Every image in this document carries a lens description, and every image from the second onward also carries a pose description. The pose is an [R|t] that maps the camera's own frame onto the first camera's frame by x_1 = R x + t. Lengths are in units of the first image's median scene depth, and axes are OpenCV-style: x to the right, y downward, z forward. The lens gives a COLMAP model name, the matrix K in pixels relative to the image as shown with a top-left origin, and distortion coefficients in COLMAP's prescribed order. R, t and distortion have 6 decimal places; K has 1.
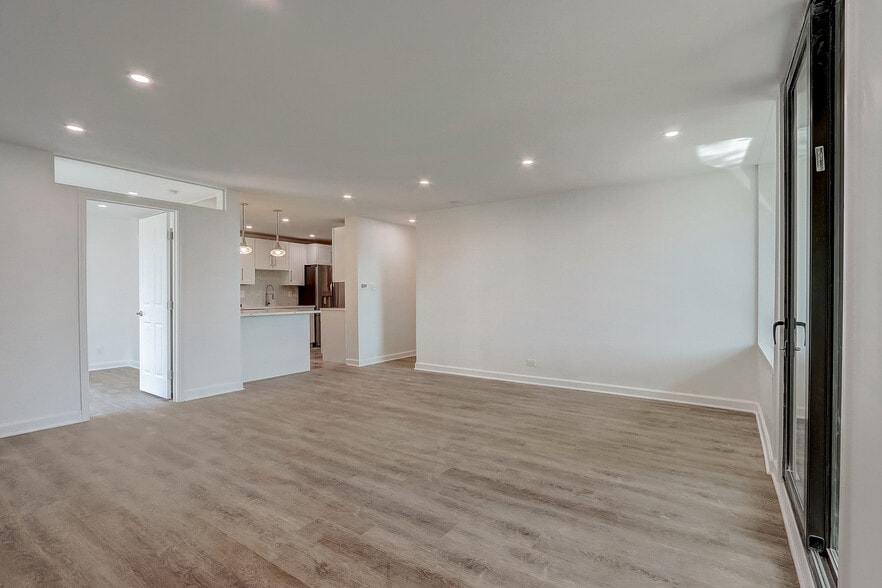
lens RADIAL K [[407.6, 0, 443.7], [0, 407.6, 299.2], [0, 0, 1]] dist [-0.014157, 0.000256]
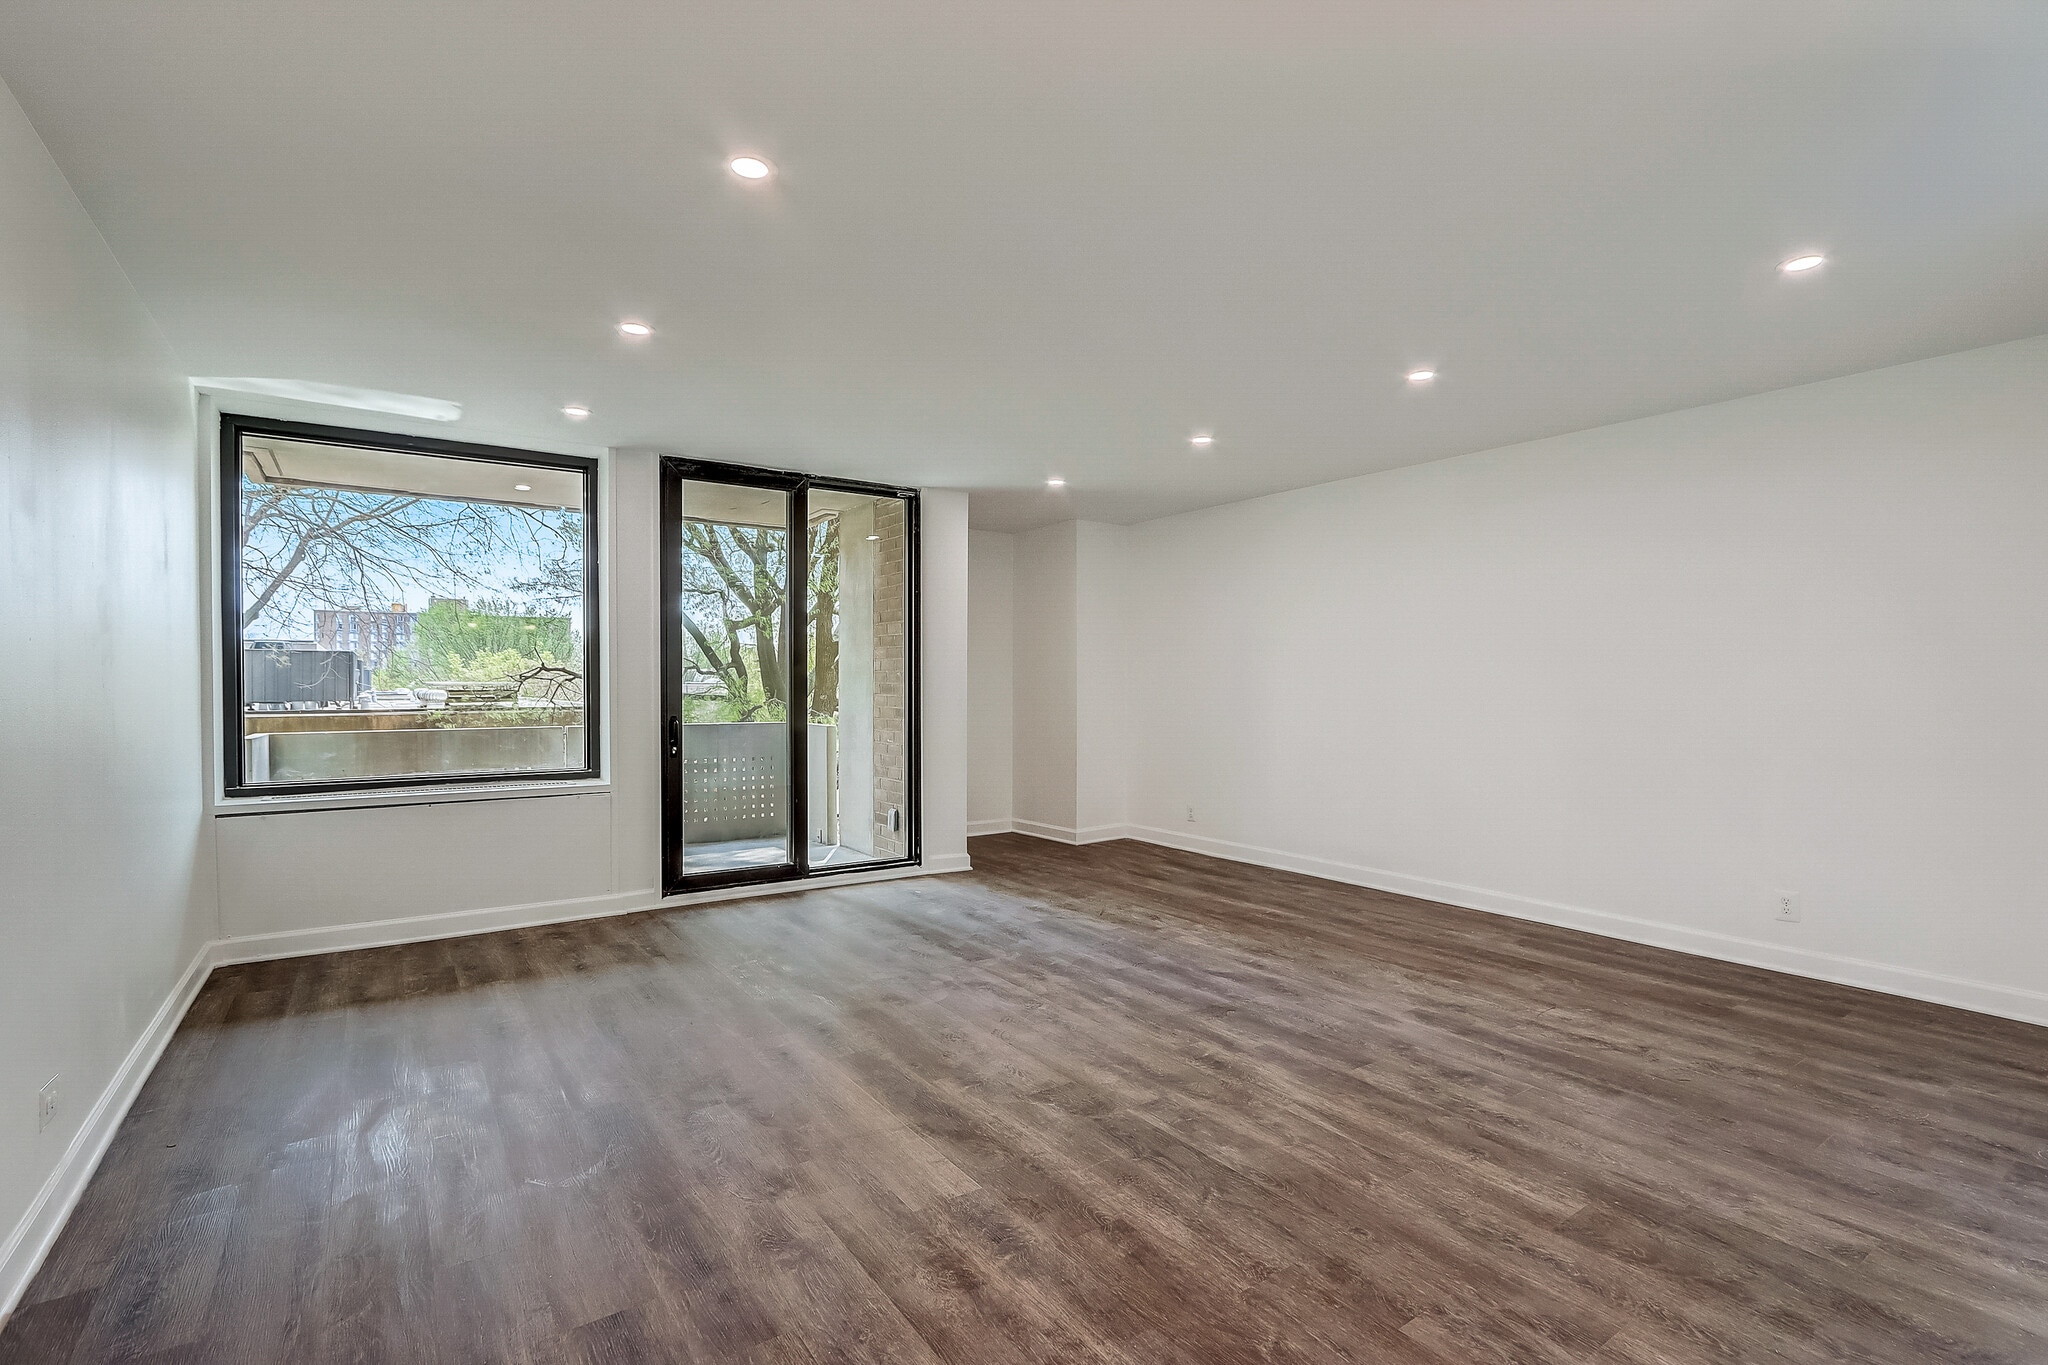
lens RADIAL K [[946.4, 0, 1032.7], [0, 946.4, 687.1], [0, 0, 1]] dist [-0.014157, 0.000256]
pose [[-0.936230, 0.003493, 0.351372, -0.501315], [0.007923, 0.999906, 0.011171, -0.030154], [-0.351300, 0.013243, -0.936169, 1.976345]]
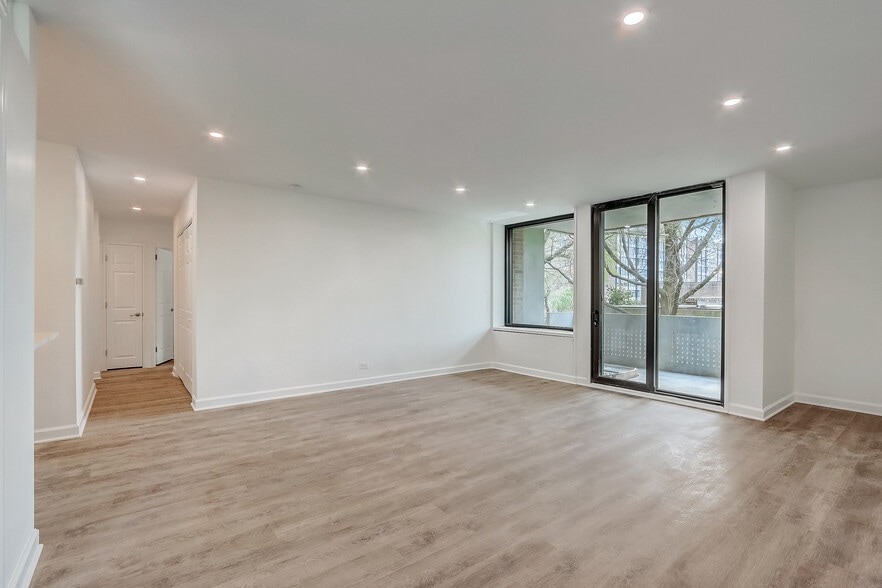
lens RADIAL K [[407.6, 0, 454.4], [0, 407.6, 297.5], [0, 0, 1]] dist [-0.014157, 0.000256]
pose [[0.286143, 0.003685, 0.958180, -1.140683], [0.005054, 0.999973, -0.005354, -0.012115], [-0.958174, 0.006374, 0.286116, 0.795959]]
